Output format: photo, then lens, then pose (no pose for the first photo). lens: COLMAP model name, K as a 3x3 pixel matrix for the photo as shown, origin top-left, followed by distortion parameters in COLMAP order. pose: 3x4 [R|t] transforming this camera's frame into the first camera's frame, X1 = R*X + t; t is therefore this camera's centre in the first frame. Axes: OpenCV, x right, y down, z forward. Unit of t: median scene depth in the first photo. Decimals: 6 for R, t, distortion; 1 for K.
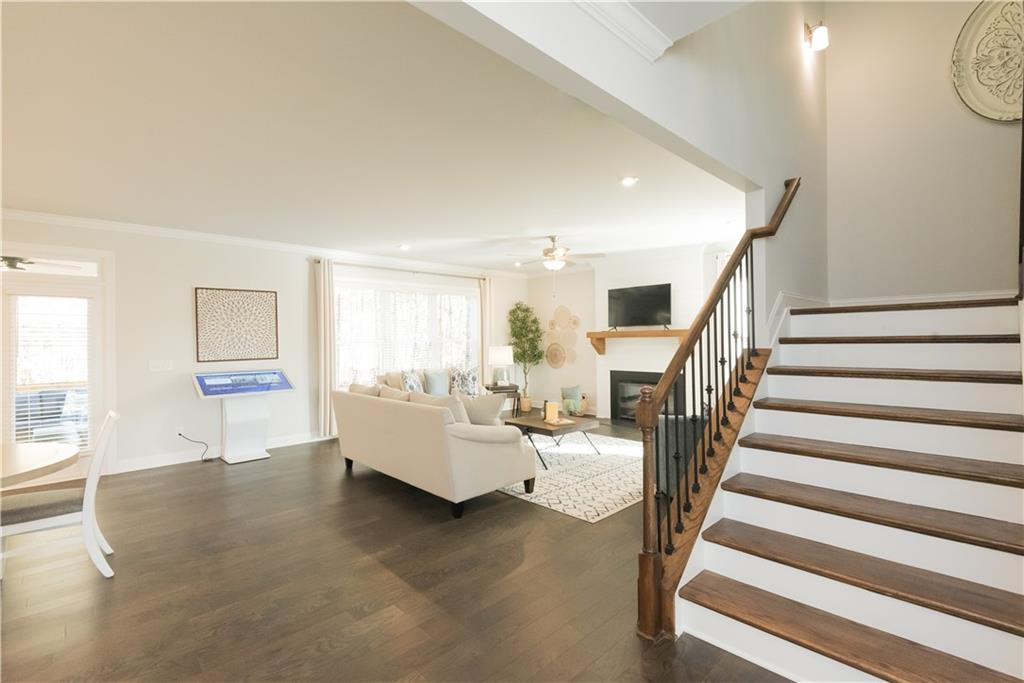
lens RADIAL K [[464.4, 0, 510.0], [0, 464.4, 338.7], [0, 0, 1]] dist [0.007597, -0.004587]
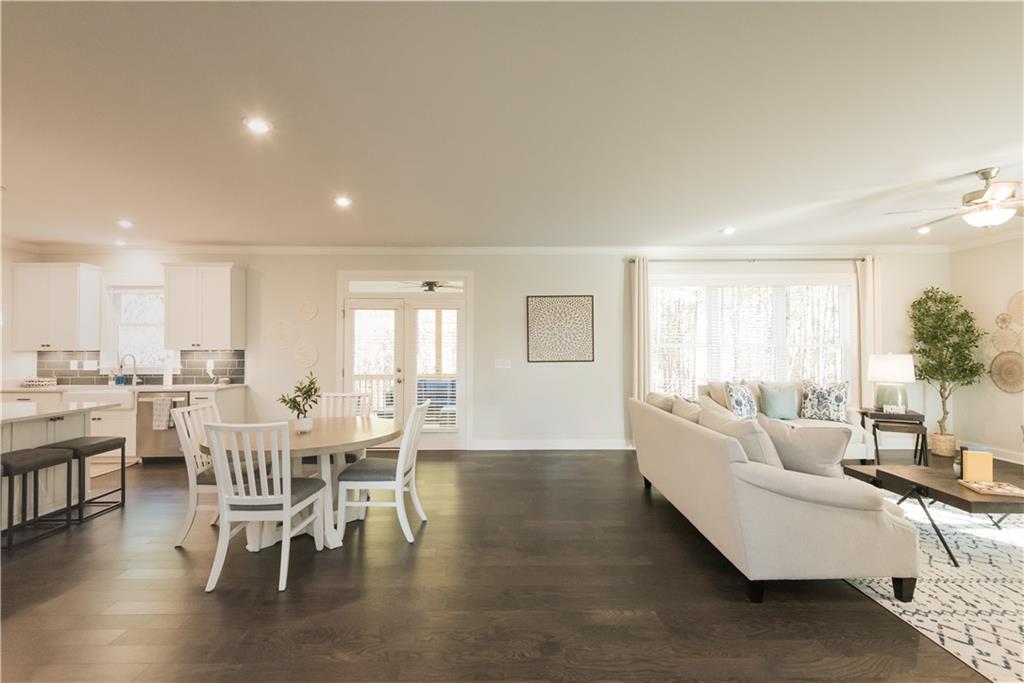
lens RADIAL K [[464.4, 0, 507.1], [0, 464.4, 339.6], [0, 0, 1]] dist [0.007597, -0.004587]
pose [[0.722868, -0.000373, -0.690986, 0.060036], [-0.005845, 0.999961, -0.006654, 0.002861], [0.690961, 0.008849, 0.722837, 0.148380]]
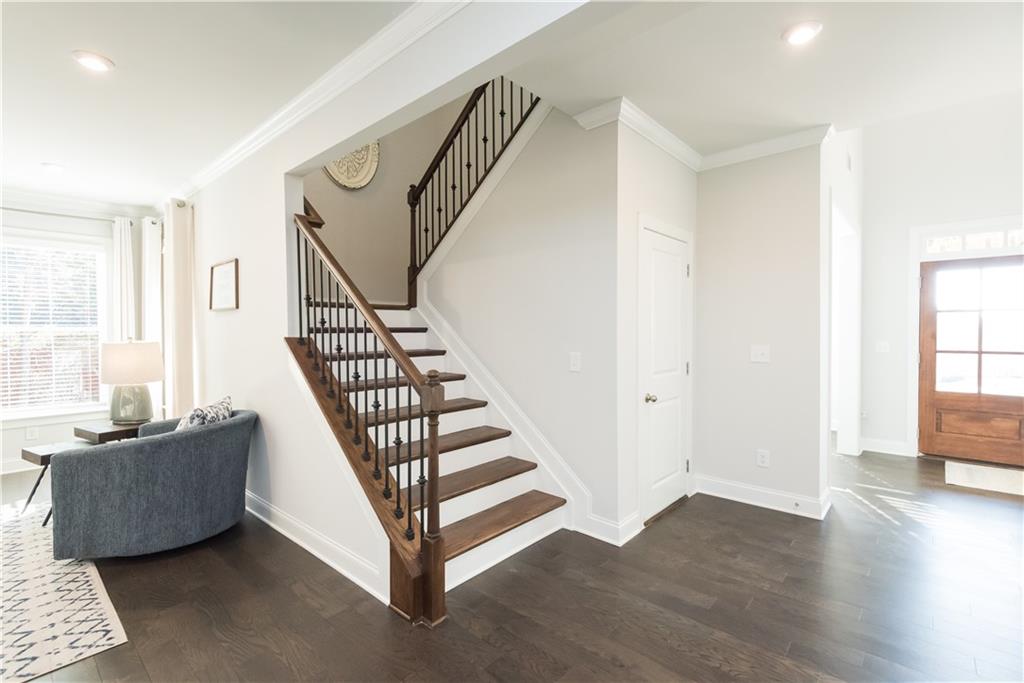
lens RADIAL K [[464.4, 0, 509.9], [0, 464.4, 339.7], [0, 0, 1]] dist [0.007597, -0.004587]
pose [[-0.088637, -0.005672, 0.996048, -0.254248], [0.000084, 0.999984, 0.005702, 0.009860], [-0.996064, 0.000589, -0.088635, 0.332970]]
